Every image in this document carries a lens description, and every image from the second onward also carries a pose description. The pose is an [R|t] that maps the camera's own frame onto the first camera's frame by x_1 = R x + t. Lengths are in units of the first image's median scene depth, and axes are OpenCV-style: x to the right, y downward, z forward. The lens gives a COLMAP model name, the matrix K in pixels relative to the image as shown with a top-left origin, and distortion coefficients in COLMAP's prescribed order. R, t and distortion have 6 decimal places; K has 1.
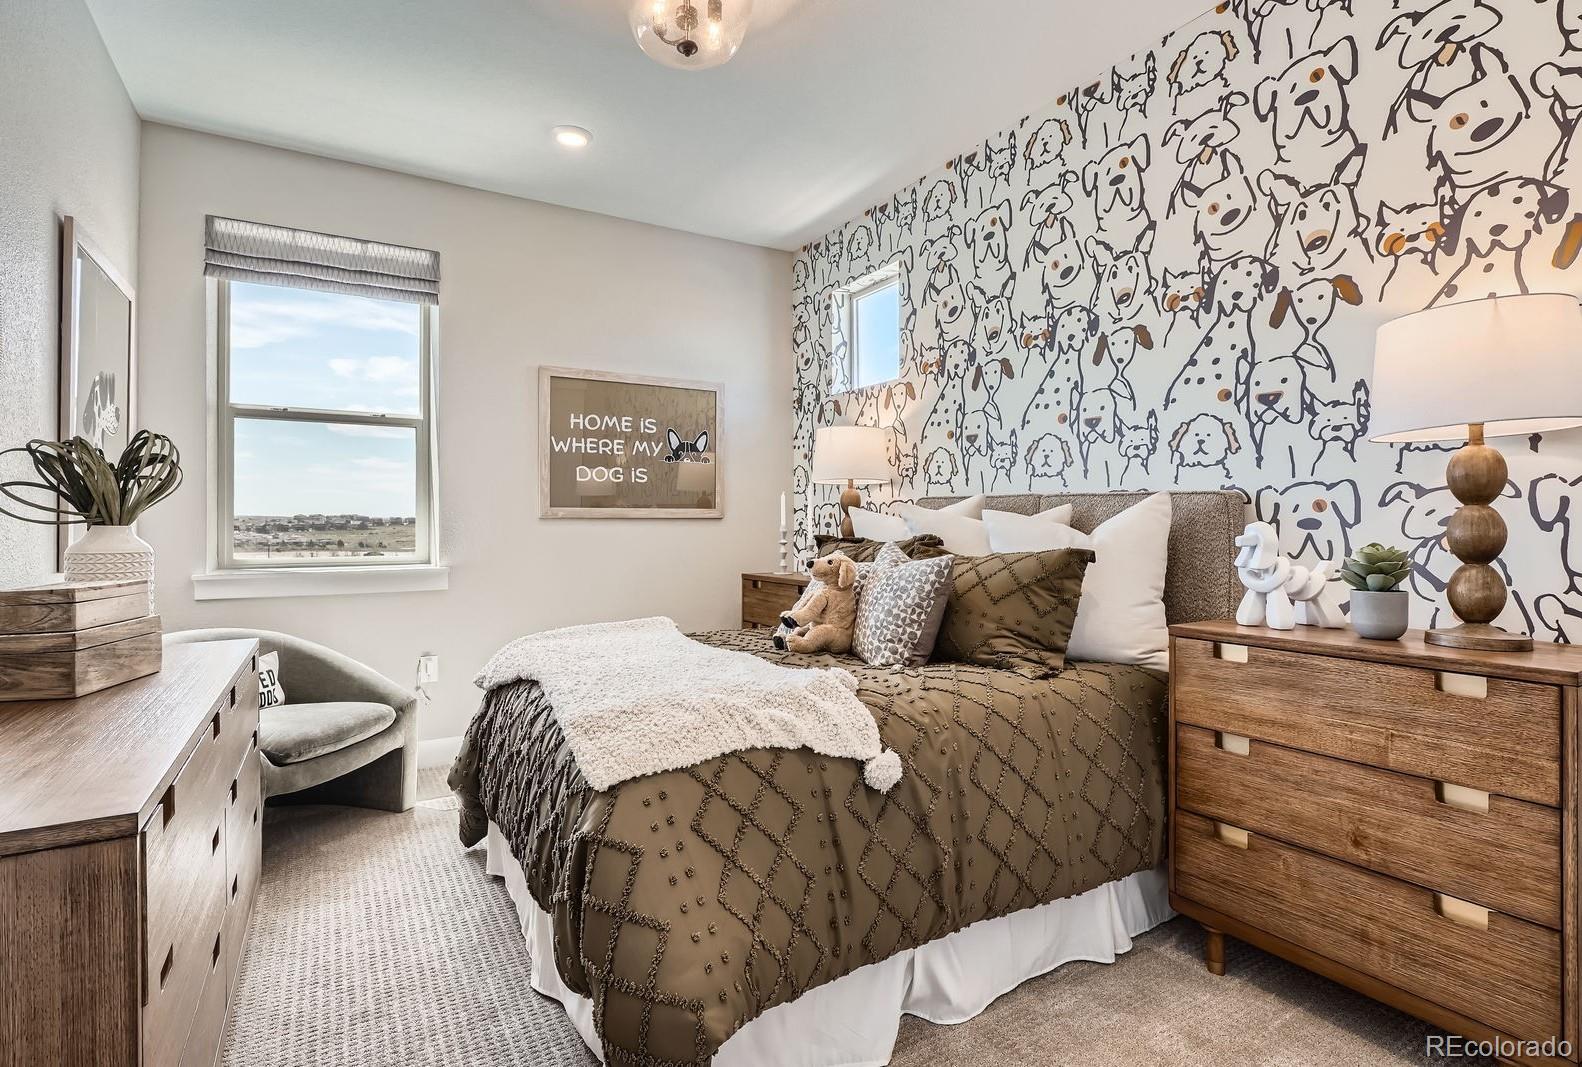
lens RADIAL K [[771.8, 0, 792.2], [0, 771.8, 526.4], [0, 0, 1]] dist [0.001923, -0.000143]
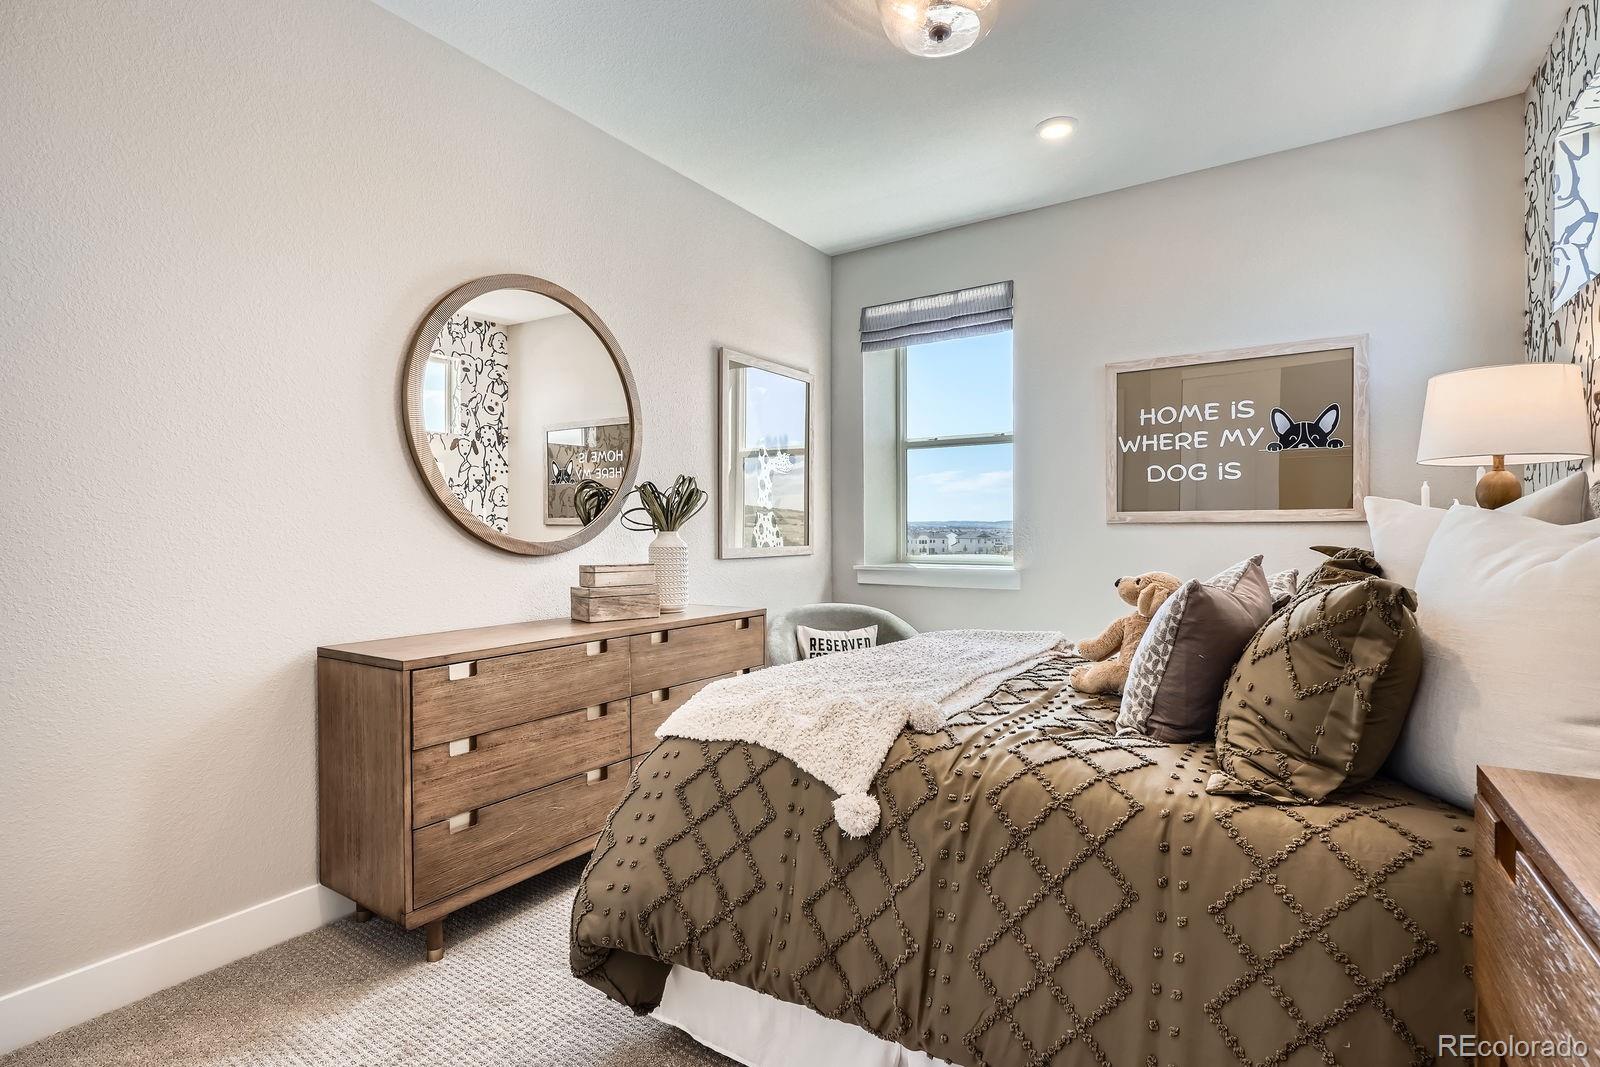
lens RADIAL K [[767.8, 0, 798.3], [0, 767.8, 535.2], [0, 0, 1]] dist [0.006722, 0.001113]
pose [[0.440907, 0.007378, -0.897522, 0.376501], [-0.001931, 0.999972, 0.007272, -0.002430], [0.897551, -0.001473, 0.440909, 0.243008]]
